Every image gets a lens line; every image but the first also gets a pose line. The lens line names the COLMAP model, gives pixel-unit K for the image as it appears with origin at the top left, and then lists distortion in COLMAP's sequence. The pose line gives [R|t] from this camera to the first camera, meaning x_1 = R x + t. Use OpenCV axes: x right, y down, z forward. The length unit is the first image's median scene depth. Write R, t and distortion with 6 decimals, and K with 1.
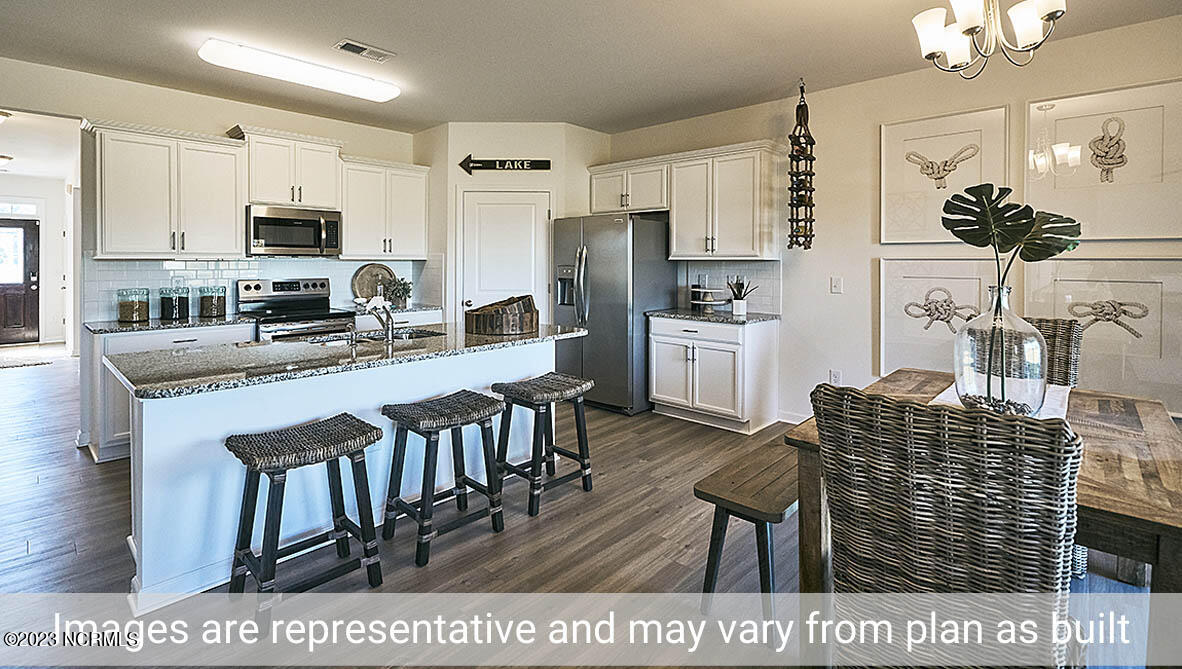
lens RADIAL K [[533.2, 0, 576.6], [0, 533.2, 262.3], [0, 0, 1]] dist [0.000141, 0.000495]
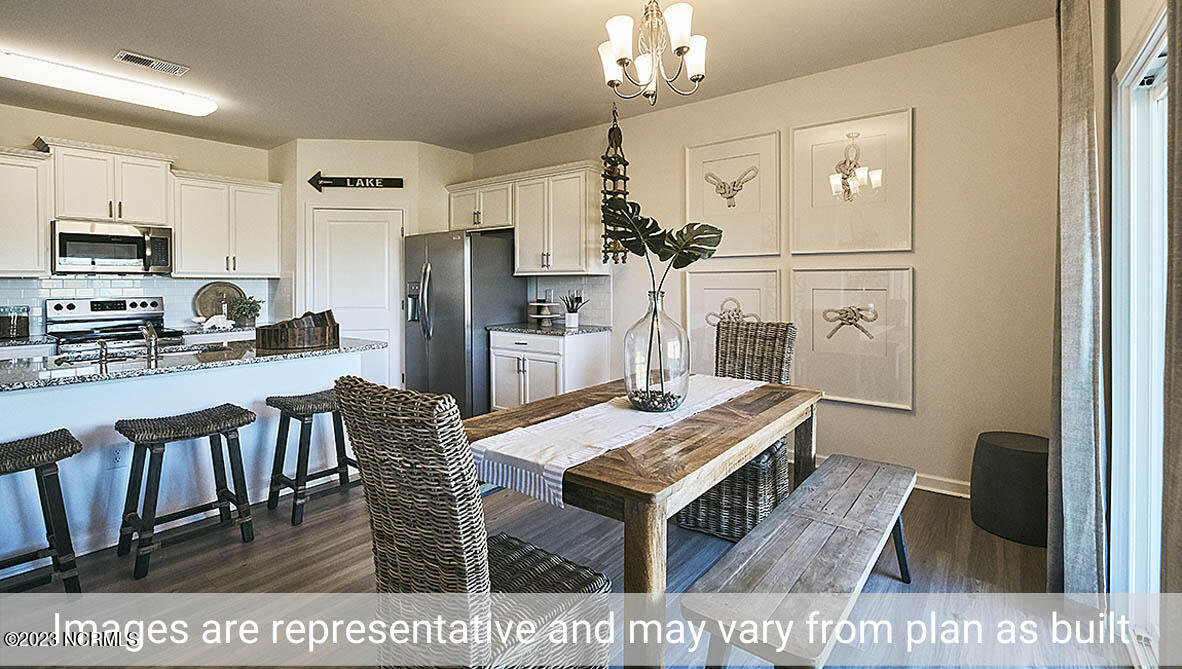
lens RADIAL K [[529.1, 0, 588.7], [0, 529.1, 281.9], [0, 0, 1]] dist [0.001779, 0.000551]
pose [[0.995176, -0.008183, 0.097765, 0.230533], [0.008367, 0.999964, -0.001473, 0.010907], [-0.097750, 0.002284, 0.995208, -0.037249]]
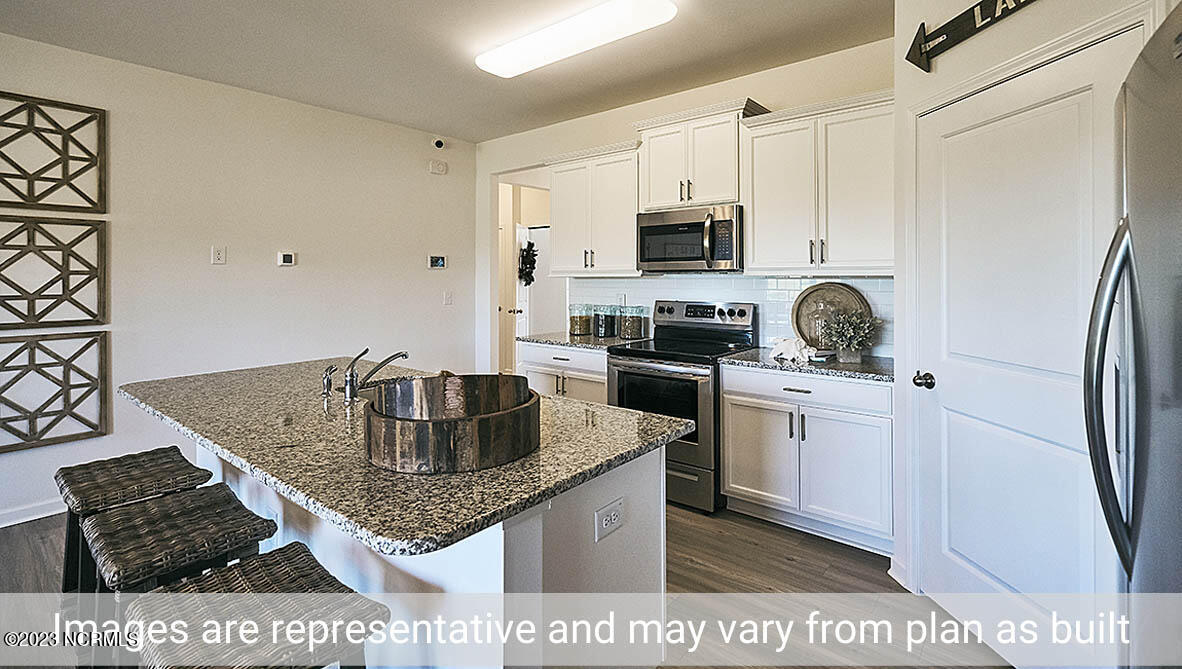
lens RADIAL K [[537.4, 0, 593.0], [0, 537.4, 271.7], [0, 0, 1]] dist [0.000823, 0.000346]
pose [[0.076876, -0.010247, -0.996988, 0.227202], [0.002731, 0.999946, -0.010067, -0.005135], [0.997037, -0.001949, 0.076900, 0.806396]]
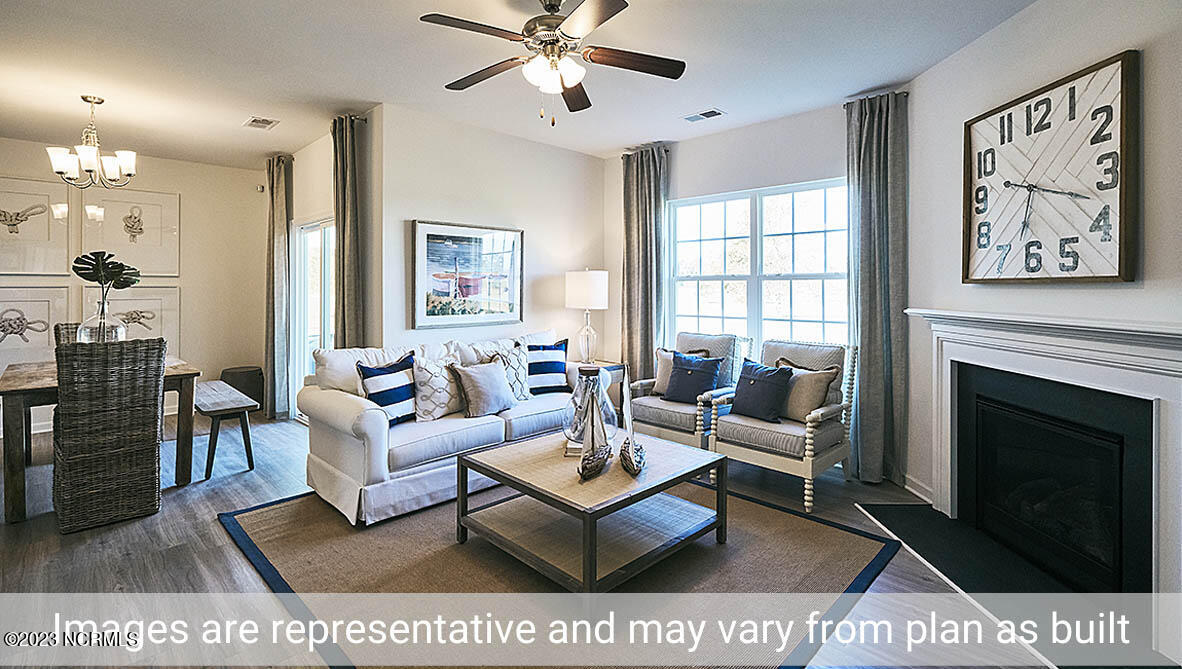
lens RADIAL K [[539.5, 0, 597.8], [0, 539.5, 306.2], [0, 0, 1]] dist [0.001355, 0.000578]
pose [[0.019040, -0.036845, 0.999140, -0.489680], [0.003007, 0.999318, 0.036794, -0.002347], [-0.999814, 0.002304, 0.019137, -0.363613]]
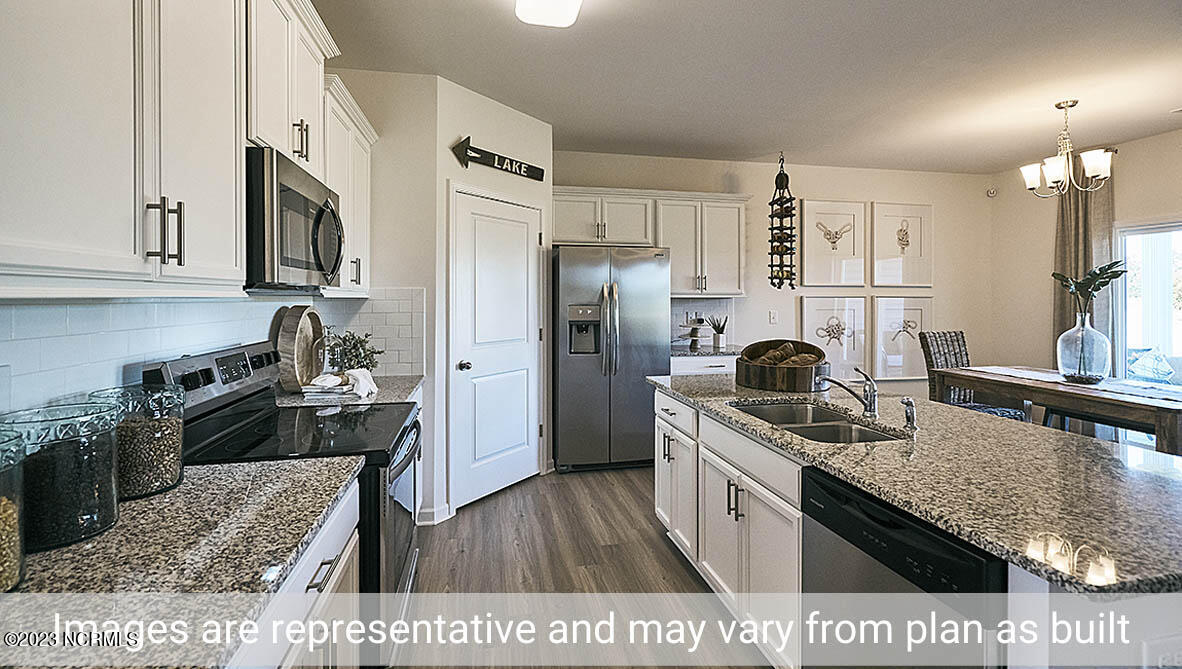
lens RADIAL K [[539.5, 0, 597.8], [0, 539.5, 306.2], [0, 0, 1]] dist [0.001355, 0.000578]
pose [[0.558499, -0.015088, 0.829368, -0.751900], [0.004577, 0.999875, 0.015107, -0.005004], [-0.829493, -0.004641, 0.558498, 0.568263]]
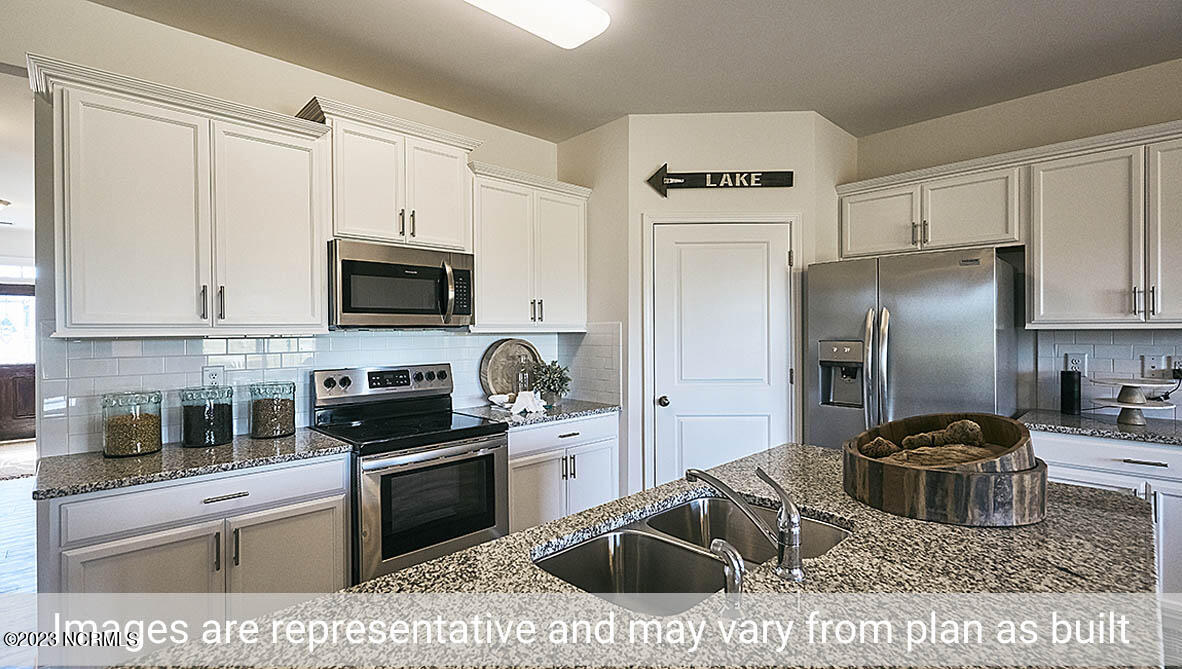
lens RADIAL K [[536.3, 0, 587.1], [0, 536.3, 330.0], [0, 0, 1]] dist [-0.000833, 0.000541]
pose [[0.998940, -0.008014, -0.045320, -0.300845], [0.007885, 0.999964, -0.003042, -0.006608], [0.045343, 0.002682, 0.998968, 0.415427]]
